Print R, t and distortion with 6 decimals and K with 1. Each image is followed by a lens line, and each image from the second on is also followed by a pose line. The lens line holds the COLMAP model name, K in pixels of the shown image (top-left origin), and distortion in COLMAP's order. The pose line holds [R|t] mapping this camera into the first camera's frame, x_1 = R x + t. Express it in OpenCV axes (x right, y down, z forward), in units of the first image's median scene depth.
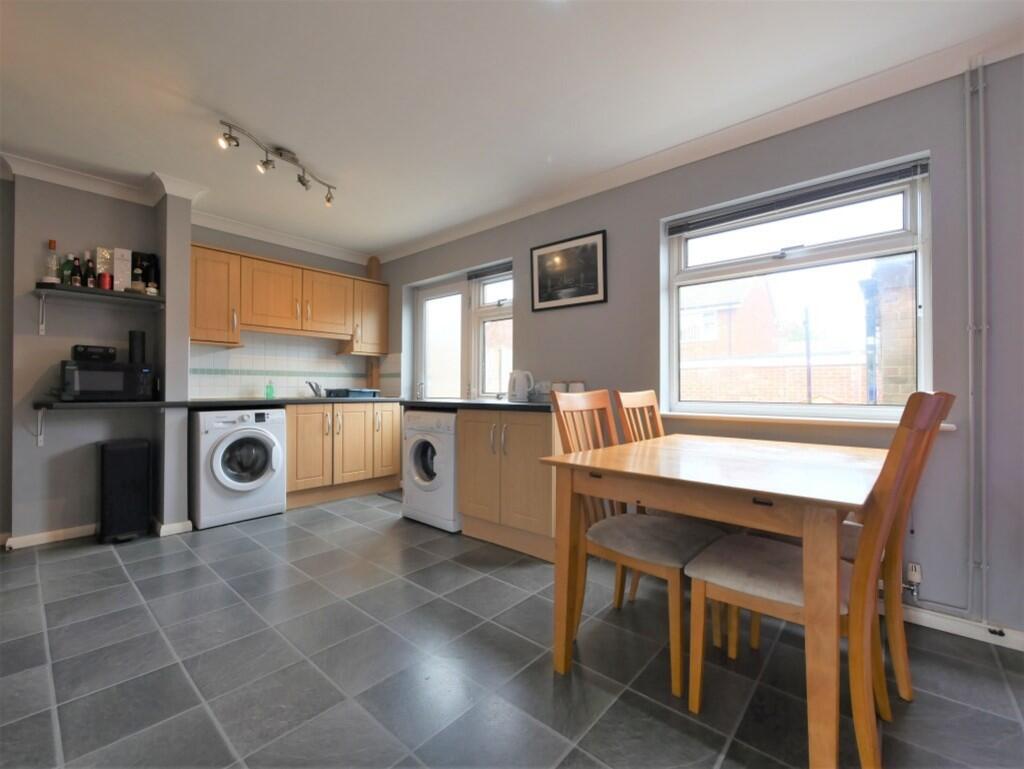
lens RADIAL K [[435.0, 0, 508.6], [0, 435.0, 386.9], [0, 0, 1]] dist [-0.004777, 0.000250]
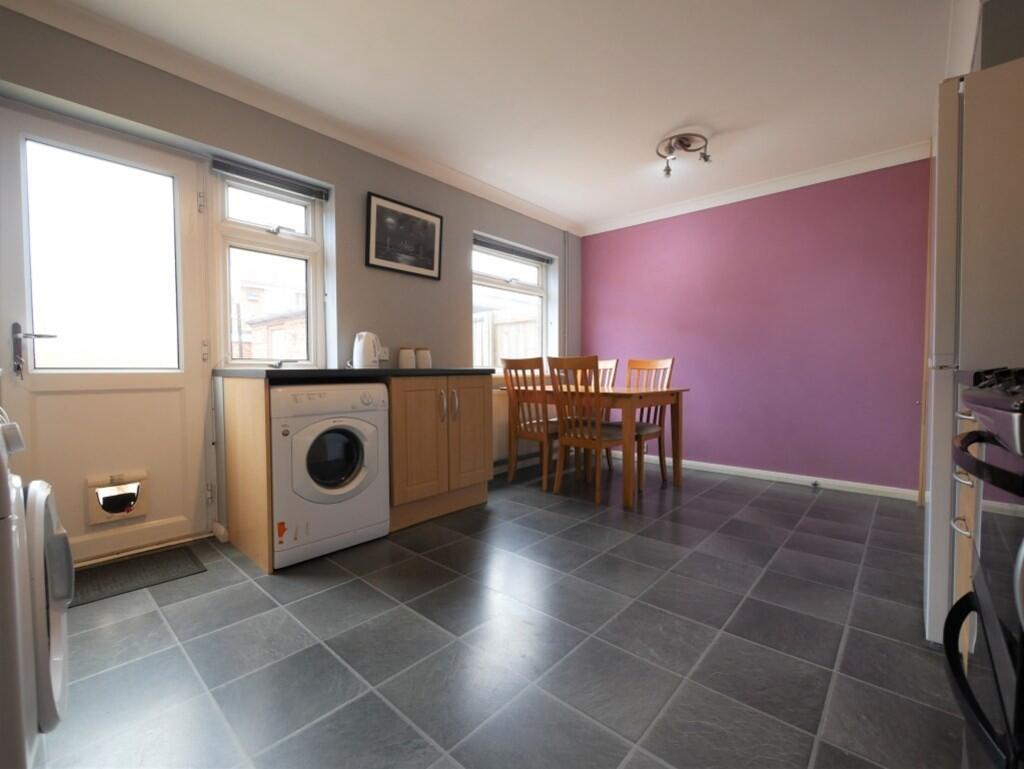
lens RADIAL K [[435.0, 0, 508.6], [0, 435.0, 386.9], [0, 0, 1]] dist [-0.004777, 0.000250]
pose [[0.028010, -0.044976, 0.998595, -0.863843], [-0.005318, 0.998966, 0.045142, 0.030210], [-0.999593, -0.006575, 0.027742, 0.733796]]
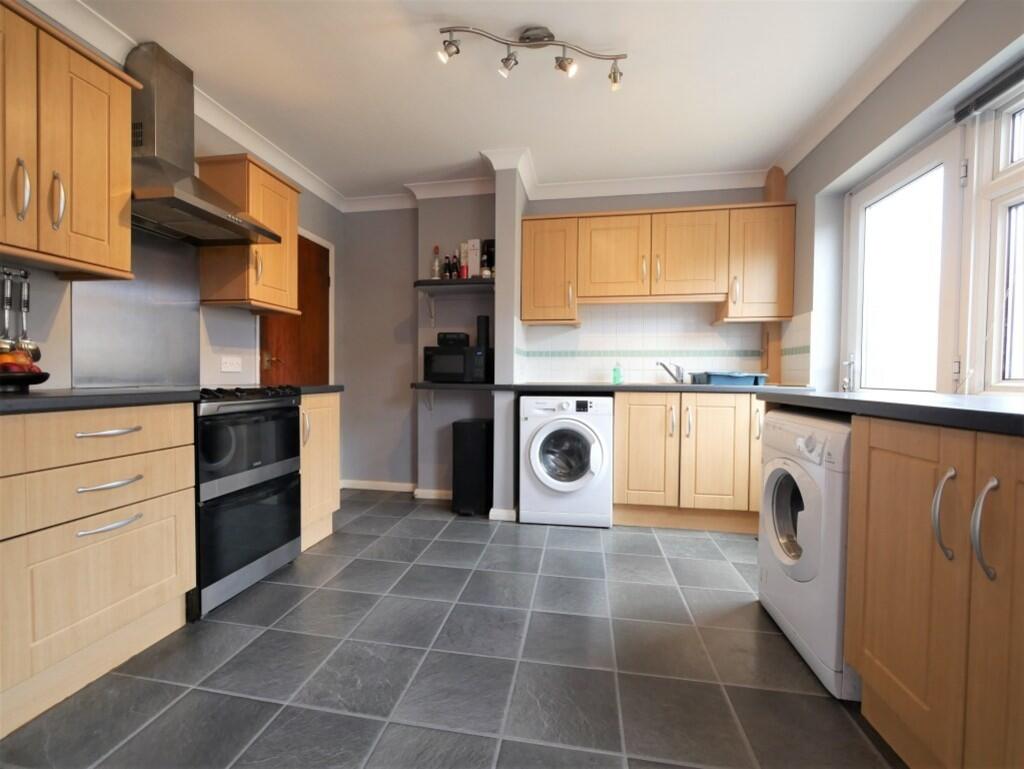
lens RADIAL K [[435.0, 0, 508.6], [0, 435.0, 386.9], [0, 0, 1]] dist [-0.004777, 0.000250]
pose [[0.518314, 0.023185, -0.854876, 0.064393], [-0.000593, 0.999642, 0.026751, 0.012356], [0.855190, -0.013358, 0.518142, 0.479963]]
